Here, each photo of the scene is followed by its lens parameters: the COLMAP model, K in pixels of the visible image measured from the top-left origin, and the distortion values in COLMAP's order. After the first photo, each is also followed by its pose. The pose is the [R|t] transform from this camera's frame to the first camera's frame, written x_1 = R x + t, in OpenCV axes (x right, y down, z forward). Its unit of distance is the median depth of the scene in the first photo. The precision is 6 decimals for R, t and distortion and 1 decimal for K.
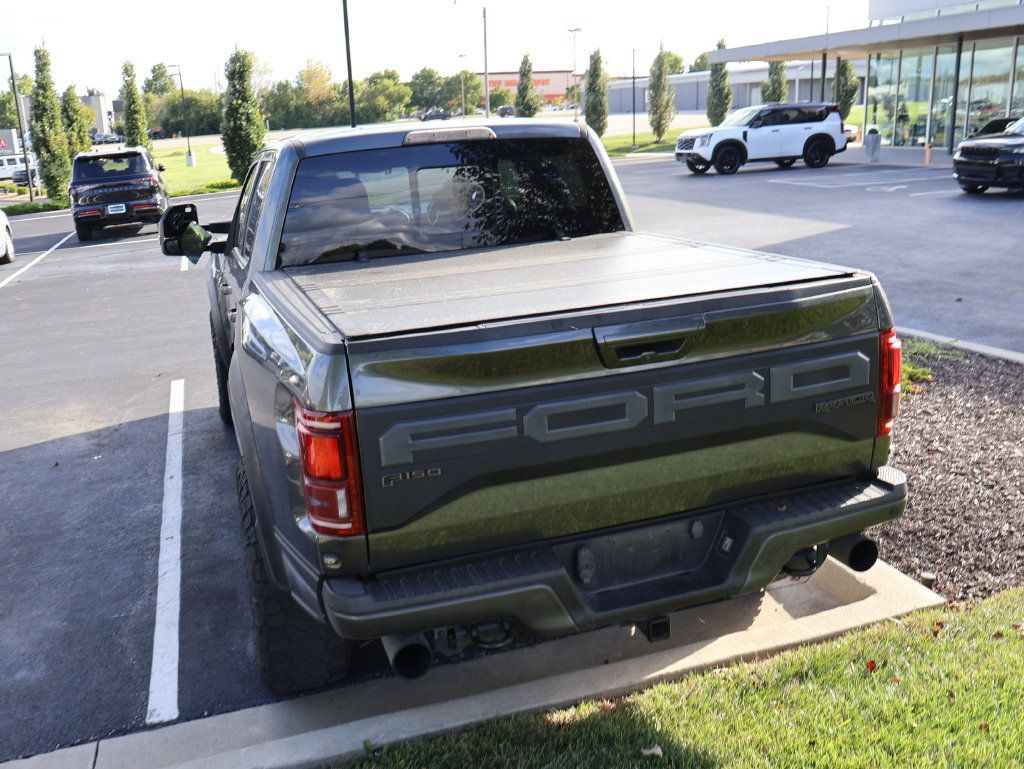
lens RADIAL K [[988.3, 0, 513.6], [0, 988.3, 320.3], [0, 0, 1]] dist [-0.019079, -0.005260]
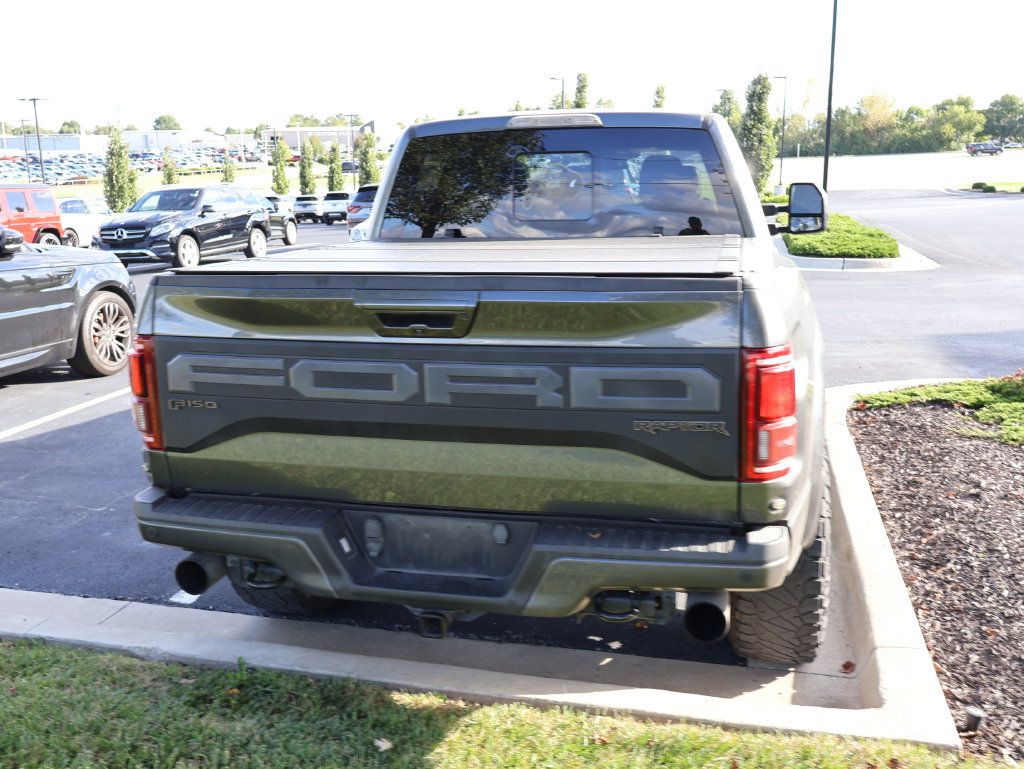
lens RADIAL K [[977.6, 0, 511.5], [0, 977.6, 327.6], [0, 0, 1]] dist [-0.016964, -0.001710]
pose [[0.840102, 0.125866, -0.527623, 0.600954], [-0.135227, 0.990592, 0.020994, 0.002781], [0.525302, 0.053712, 0.849219, 0.214308]]
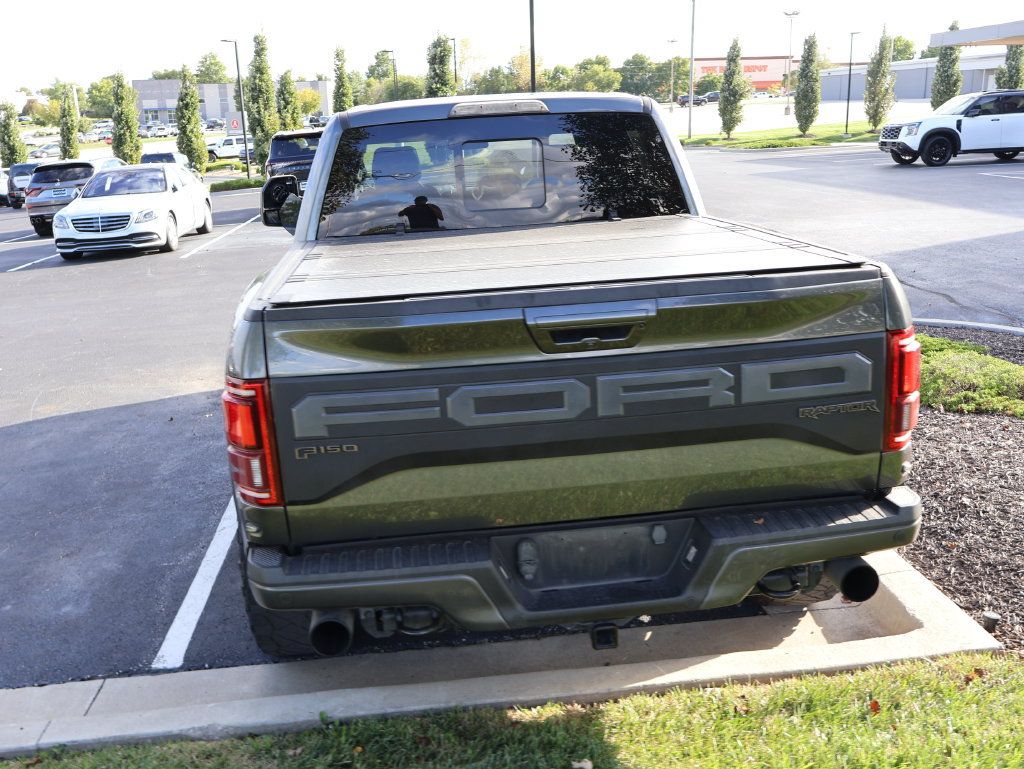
lens RADIAL K [[977.6, 0, 528.3], [0, 977.6, 343.3], [0, 0, 1]] dist [-0.008754, 0.002689]
pose [[0.976585, 0.057839, -0.207212, 0.228351], [-0.050419, 0.997890, 0.040915, 0.002403], [0.209142, -0.029509, 0.977440, 0.083071]]
